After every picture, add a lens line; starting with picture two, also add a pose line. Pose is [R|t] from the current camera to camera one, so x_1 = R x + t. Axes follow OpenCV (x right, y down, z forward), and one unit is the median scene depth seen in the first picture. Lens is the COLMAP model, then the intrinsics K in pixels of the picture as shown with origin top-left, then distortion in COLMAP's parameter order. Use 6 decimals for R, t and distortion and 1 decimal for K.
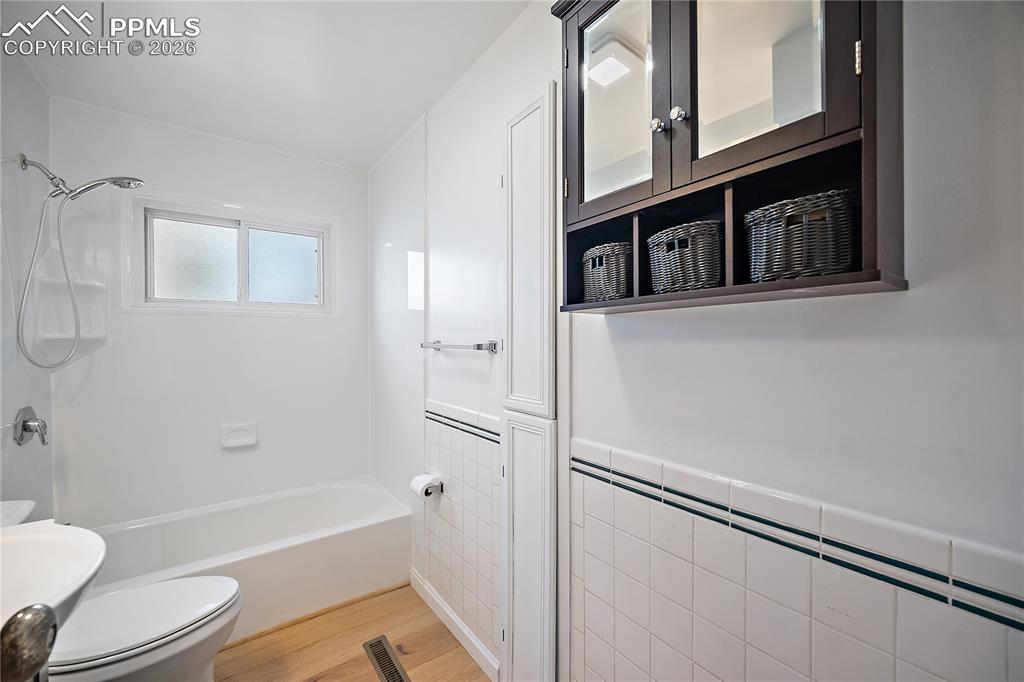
lens RADIAL K [[404.3, 0, 512.6], [0, 404.3, 342.9], [0, 0, 1]] dist [0.001555, 0.000302]
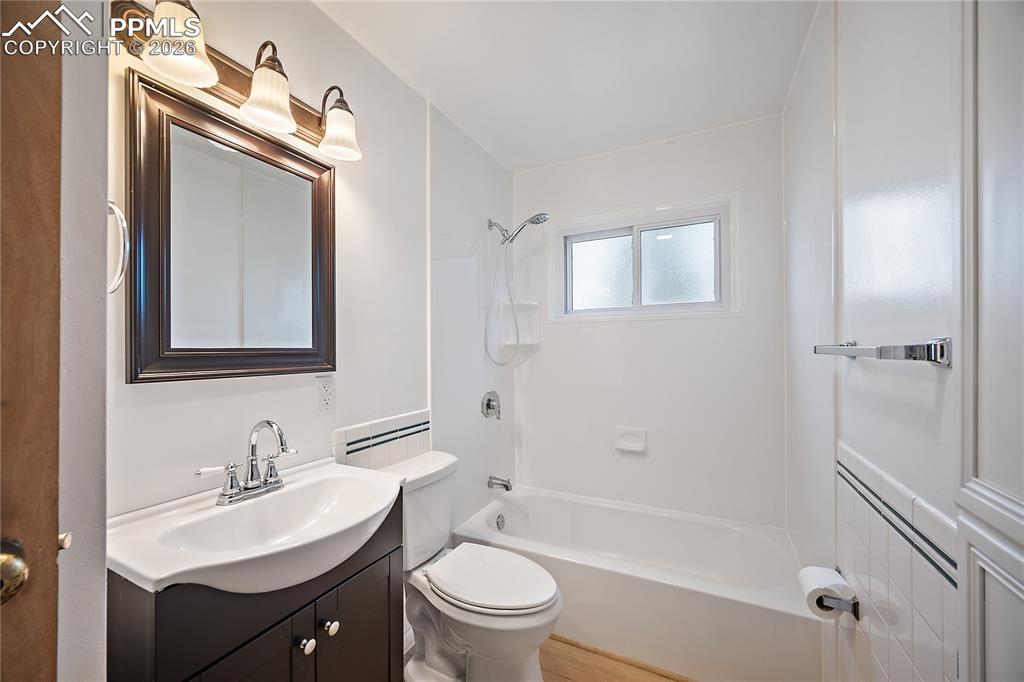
lens RADIAL K [[404.3, 0, 508.9], [0, 404.3, 347.3], [0, 0, 1]] dist [0.001555, 0.000302]
pose [[0.444304, -0.004554, -0.895865, 0.115604], [0.002341, 0.999990, -0.003922, 0.003779], [0.895873, -0.000354, 0.444310, 0.347377]]
